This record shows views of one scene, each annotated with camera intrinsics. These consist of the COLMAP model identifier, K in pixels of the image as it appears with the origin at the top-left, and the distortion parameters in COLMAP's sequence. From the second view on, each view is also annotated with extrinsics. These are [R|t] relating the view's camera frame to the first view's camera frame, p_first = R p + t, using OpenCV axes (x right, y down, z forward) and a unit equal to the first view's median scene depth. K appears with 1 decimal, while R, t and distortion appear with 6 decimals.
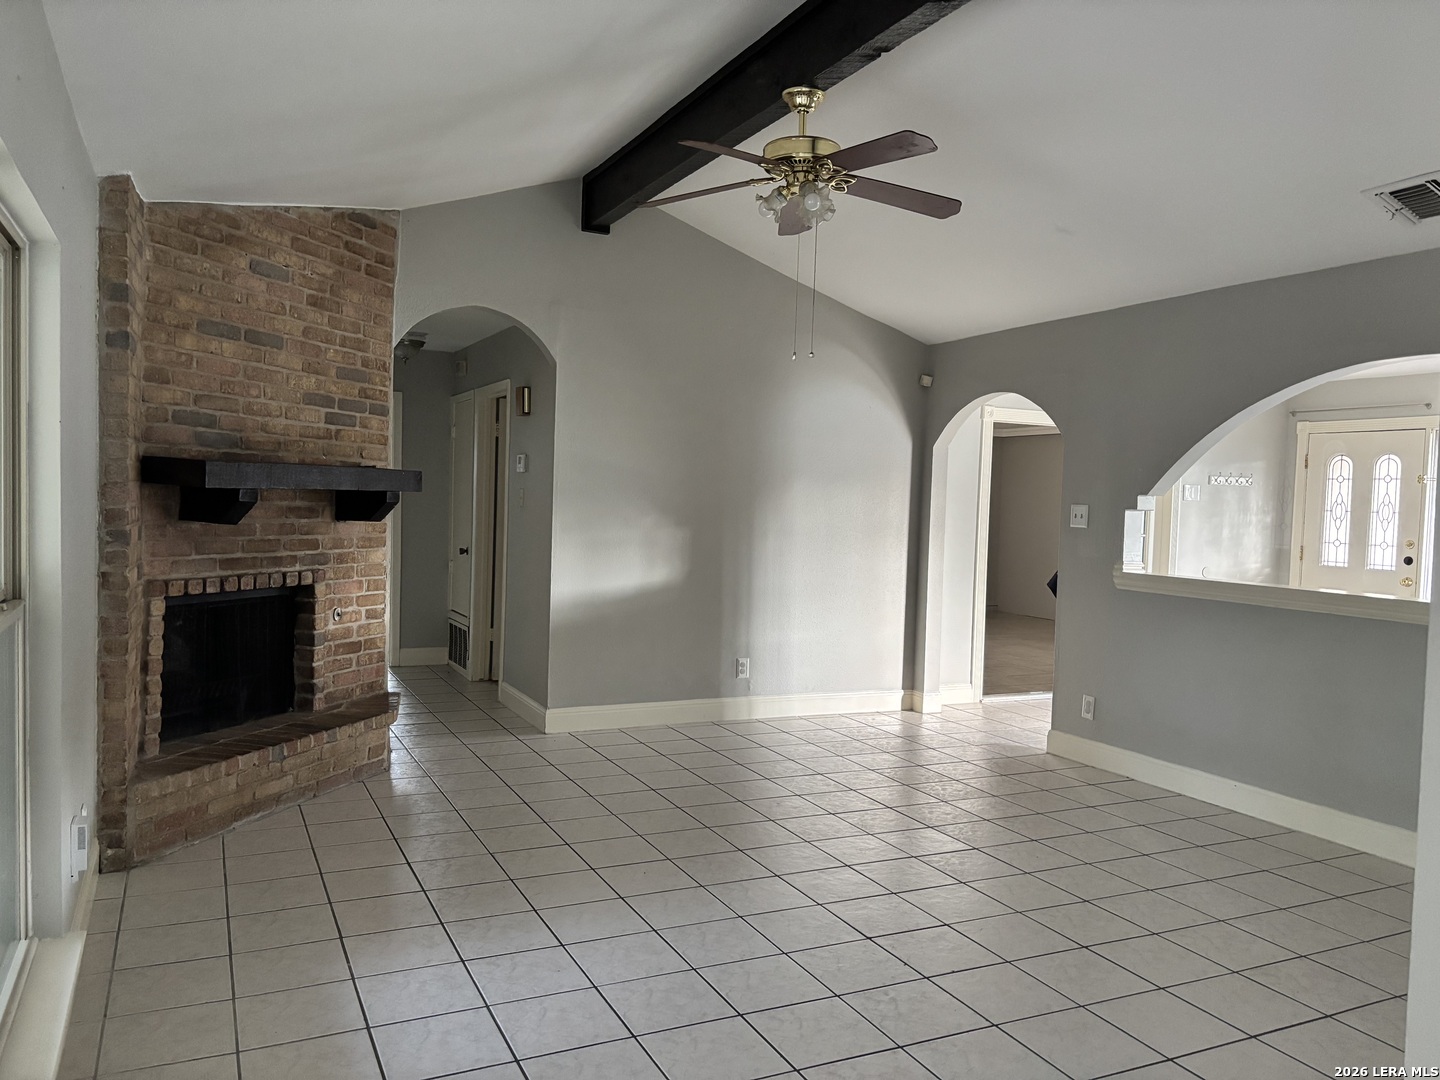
lens RADIAL K [[1085.7, 0, 720.0], [0, 1085.7, 540.0], [0, 0, 1]] dist [0.053235, -0.078209]
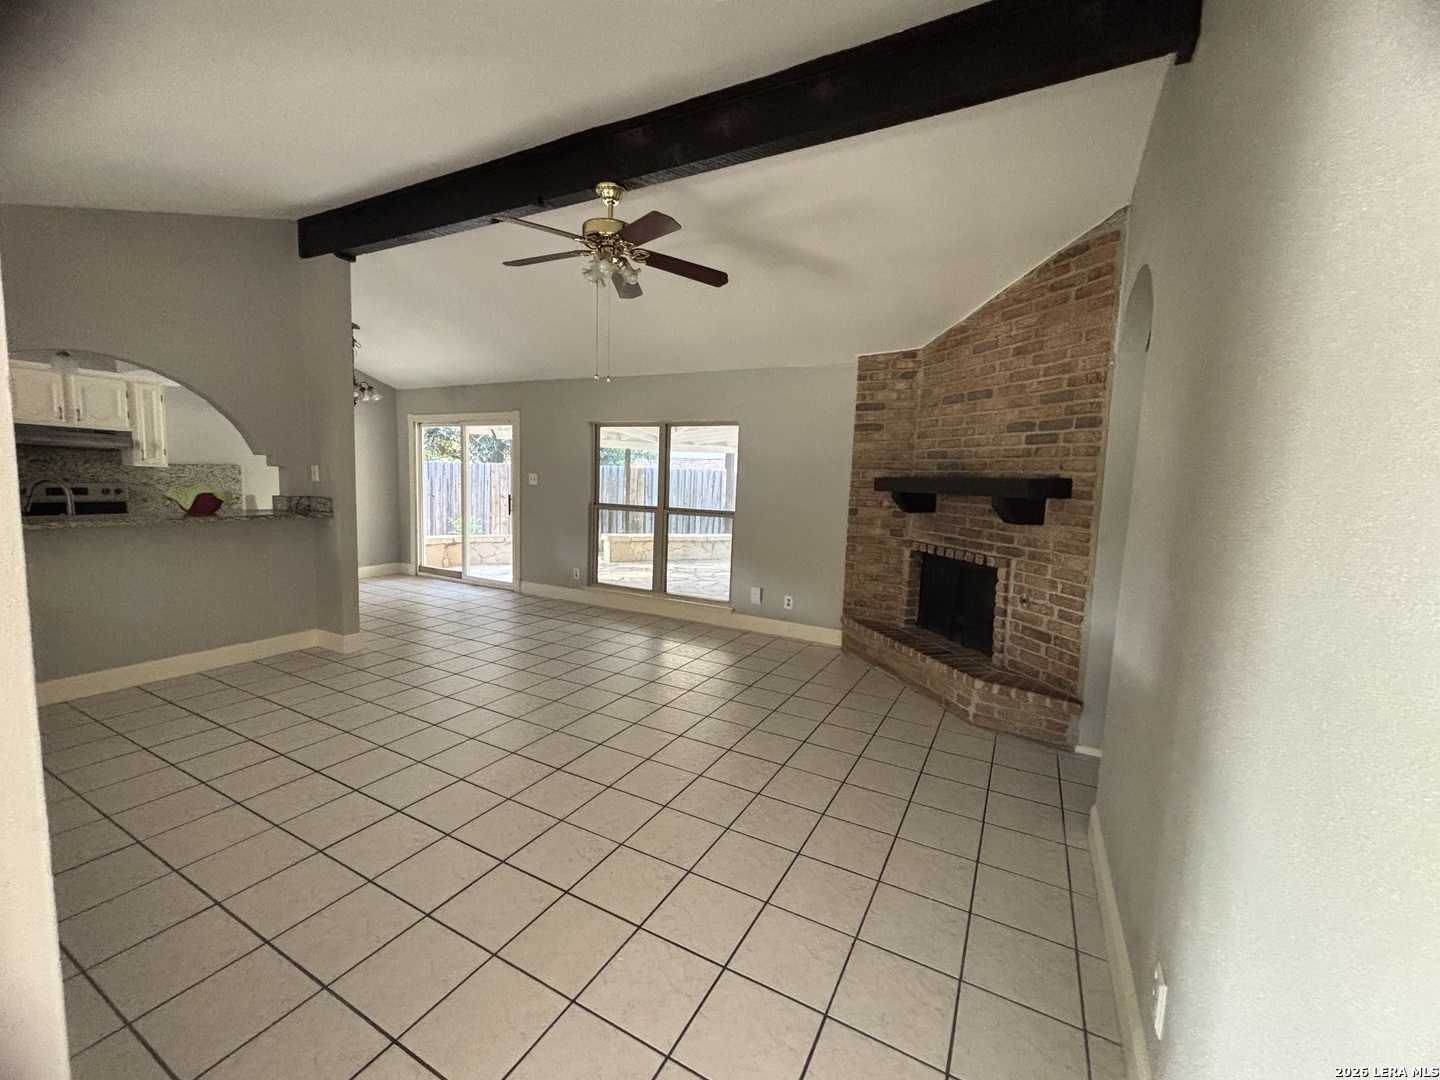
lens RADIAL K [[586.2, 0, 720.0], [0, 586.2, 540.0], [0, 0, 1]] dist [-0.000765, -0.000051]
pose [[-0.803920, 0.001388, -0.594736, 0.322444], [-0.086689, 0.989044, 0.119487, -0.049315], [0.588386, 0.147615, -0.794992, 1.363425]]
